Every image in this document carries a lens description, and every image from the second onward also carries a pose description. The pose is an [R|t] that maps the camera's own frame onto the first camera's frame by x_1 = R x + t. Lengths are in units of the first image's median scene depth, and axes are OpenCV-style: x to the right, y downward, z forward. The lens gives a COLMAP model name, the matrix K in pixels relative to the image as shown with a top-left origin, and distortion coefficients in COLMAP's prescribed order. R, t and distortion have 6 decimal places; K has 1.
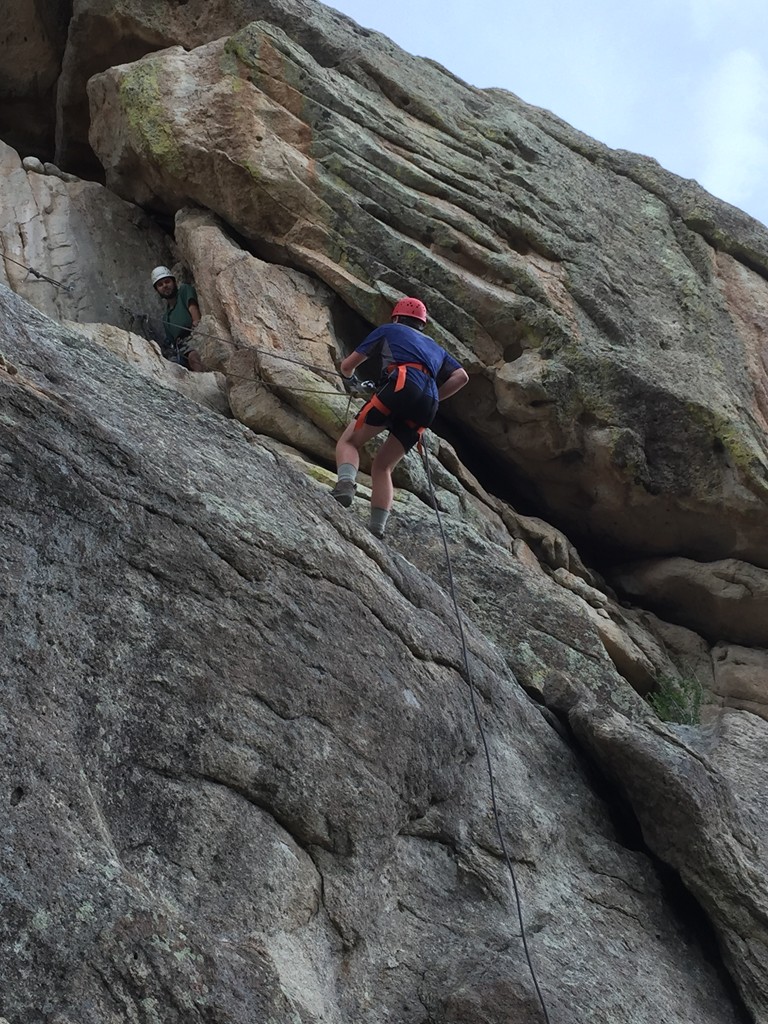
lens RADIAL K [[1489.0, 0, 385.6], [0, 1489.0, 500.1], [0, 0, 1]] dist [0.038665, 0.102898]
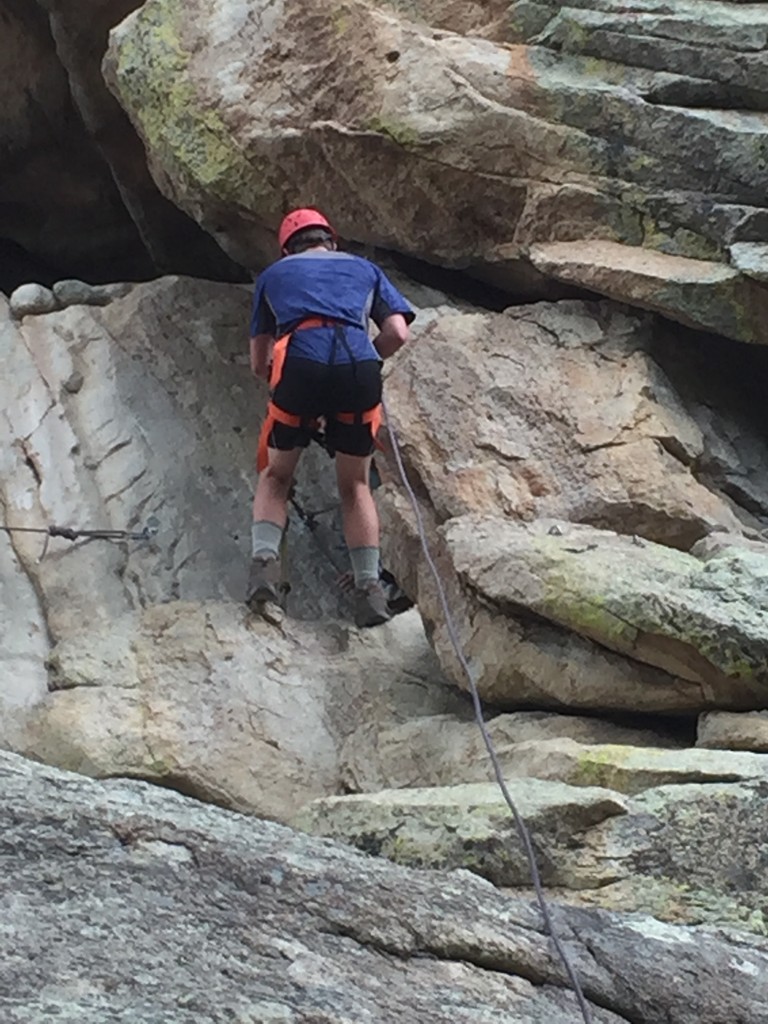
lens RADIAL K [[3774.4, 0, 384.0], [0, 3774.4, 512.0], [0, 0, 1]] dist [-0.026178, 2.182186]
pose [[0.864465, -0.385180, -0.323013, 0.364279], [0.363550, 0.922813, -0.127464, 0.041551], [0.347177, -0.007243, 0.937772, -0.092137]]
